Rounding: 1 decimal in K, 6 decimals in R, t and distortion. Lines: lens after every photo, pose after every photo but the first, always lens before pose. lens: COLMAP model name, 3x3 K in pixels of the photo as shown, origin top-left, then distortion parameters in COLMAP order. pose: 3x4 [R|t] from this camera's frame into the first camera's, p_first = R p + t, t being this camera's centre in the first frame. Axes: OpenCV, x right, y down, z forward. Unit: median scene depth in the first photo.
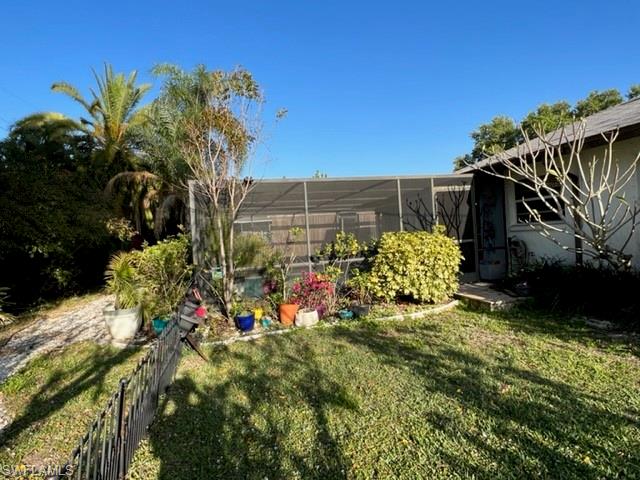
lens RADIAL K [[390.3, 0, 322.6], [0, 390.3, 238.7], [0, 0, 1]] dist [-0.005746, -0.000678]
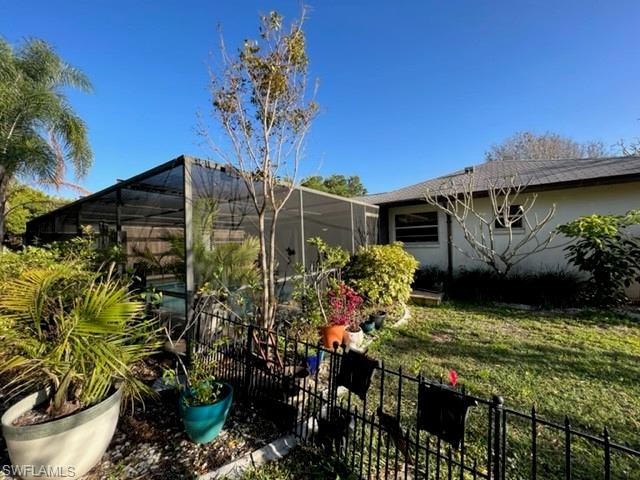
lens RADIAL K [[255.6, 0, 321.6], [0, 255.6, 240.5], [0, 0, 1]] dist [-0.002191, 0.000509]
pose [[0.769669, 0.046860, 0.636721, -0.360025], [-0.013834, 0.998293, -0.056748, 0.012207], [-0.638293, 0.034869, 0.769003, 0.437673]]
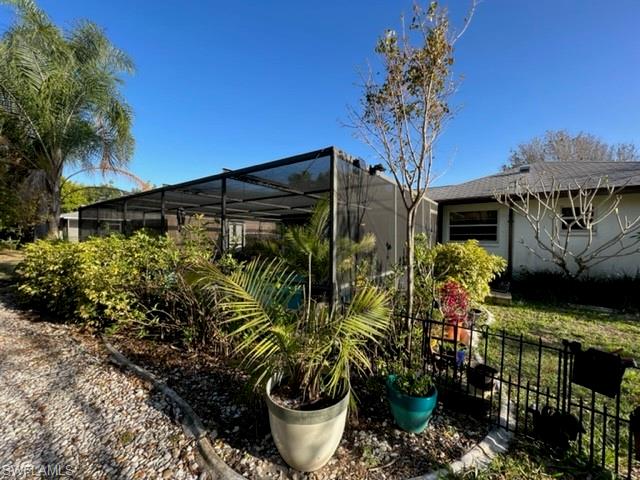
lens RADIAL K [[255.6, 0, 320.8], [0, 255.6, 241.4], [0, 0, 1]] dist [-0.002191, 0.000509]
pose [[0.774189, 0.056150, 0.630459, -0.516730], [-0.048943, 0.998386, -0.028817, 0.017722], [-0.631059, -0.008546, 0.775688, 0.565885]]
